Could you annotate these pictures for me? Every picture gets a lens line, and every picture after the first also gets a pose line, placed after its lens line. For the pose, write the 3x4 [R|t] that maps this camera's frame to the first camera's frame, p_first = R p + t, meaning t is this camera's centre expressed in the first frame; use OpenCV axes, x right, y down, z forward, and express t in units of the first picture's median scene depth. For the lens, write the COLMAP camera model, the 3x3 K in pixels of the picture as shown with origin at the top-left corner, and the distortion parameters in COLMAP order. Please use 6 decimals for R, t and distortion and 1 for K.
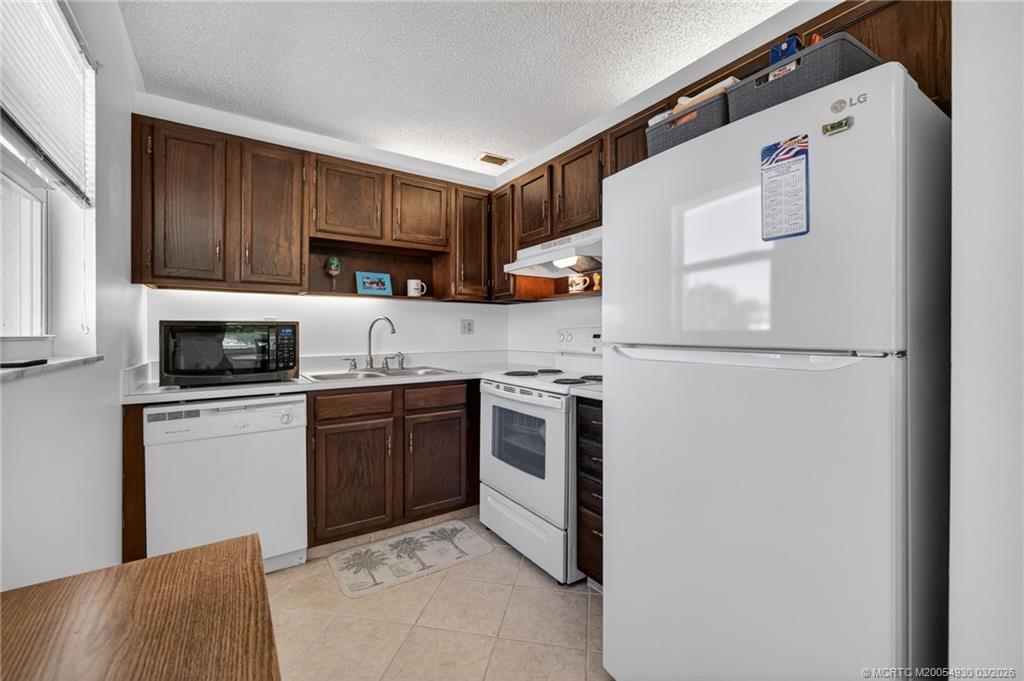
lens RADIAL K [[420.3, 0, 507.4], [0, 420.3, 336.1], [0, 0, 1]] dist [0.000797, -0.000236]
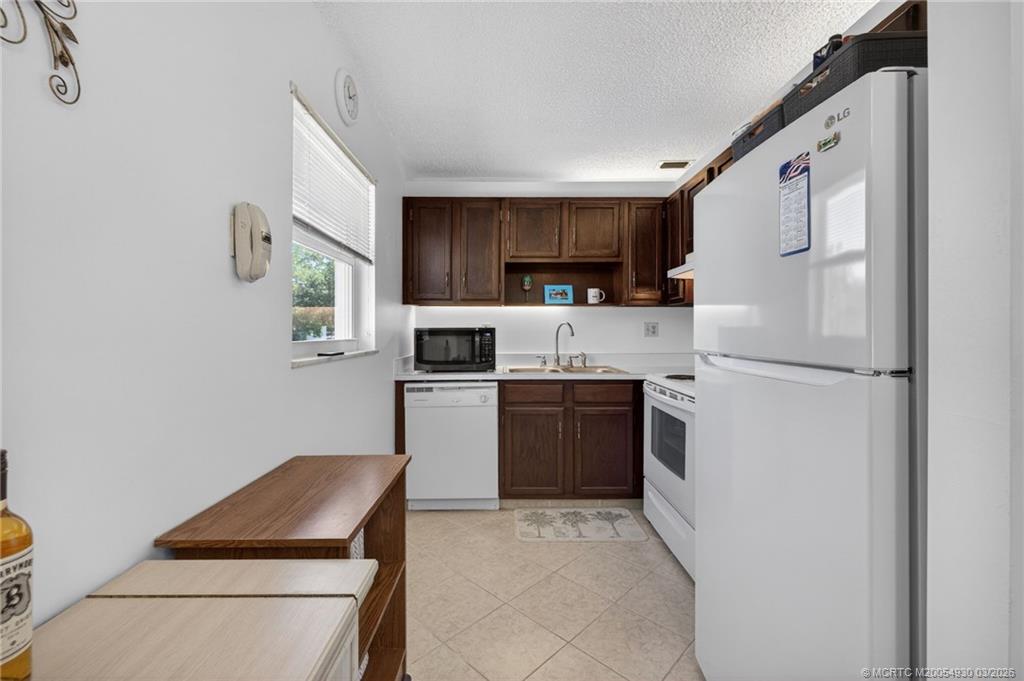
lens RADIAL K [[420.3, 0, 507.4], [0, 420.3, 336.1], [0, 0, 1]] dist [0.000797, -0.000236]
pose [[0.838558, 0.008184, -0.544750, 0.248828], [-0.006132, 0.999966, 0.005584, -0.014270], [0.544777, -0.001342, 0.838580, -0.091236]]
